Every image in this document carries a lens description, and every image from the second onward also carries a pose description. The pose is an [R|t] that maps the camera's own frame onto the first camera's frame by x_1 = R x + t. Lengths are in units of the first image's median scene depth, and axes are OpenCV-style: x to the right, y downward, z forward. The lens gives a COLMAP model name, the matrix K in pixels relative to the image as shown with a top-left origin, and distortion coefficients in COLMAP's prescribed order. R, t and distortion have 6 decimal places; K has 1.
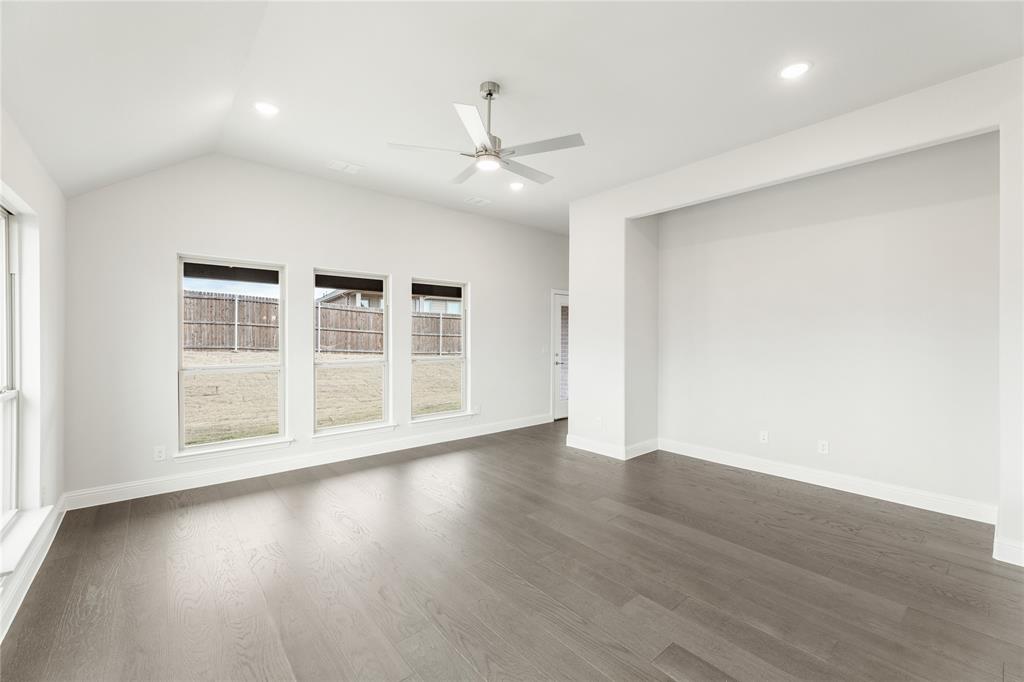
lens RADIAL K [[414.2, 0, 508.4], [0, 414.2, 339.4], [0, 0, 1]] dist [-0.001609, -0.000496]
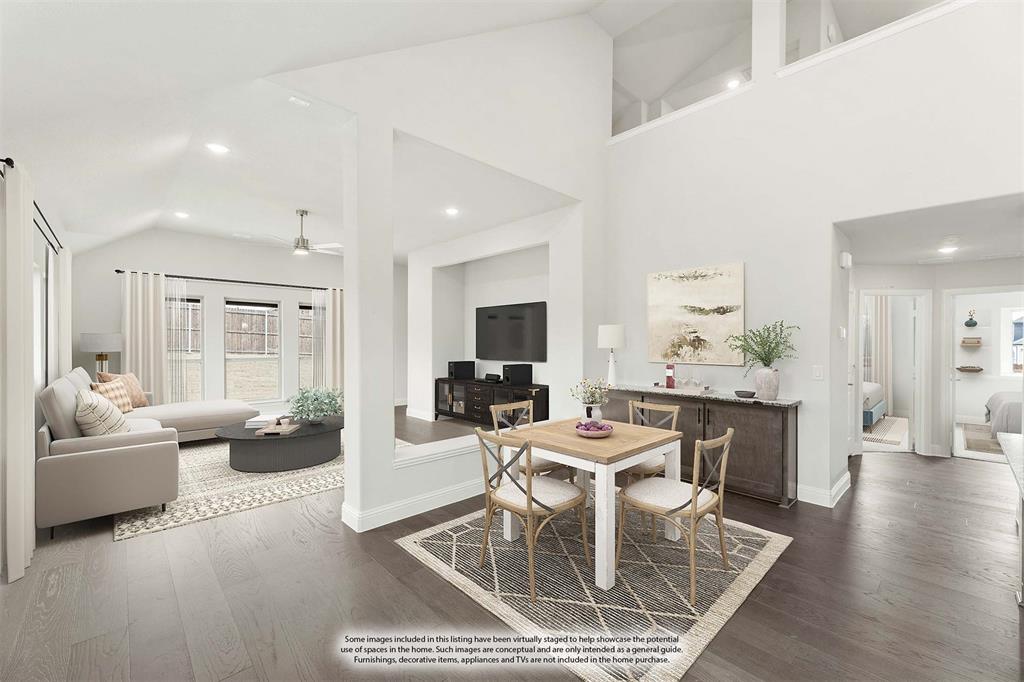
lens RADIAL K [[414.2, 0, 520.2], [0, 414.2, 341.8], [0, 0, 1]] dist [-0.001609, -0.000496]
pose [[0.997603, 0.005867, 0.068955, 0.500477], [-0.005435, 0.999964, -0.006458, 0.001284], [-0.068991, 0.006068, 0.997599, -0.589257]]
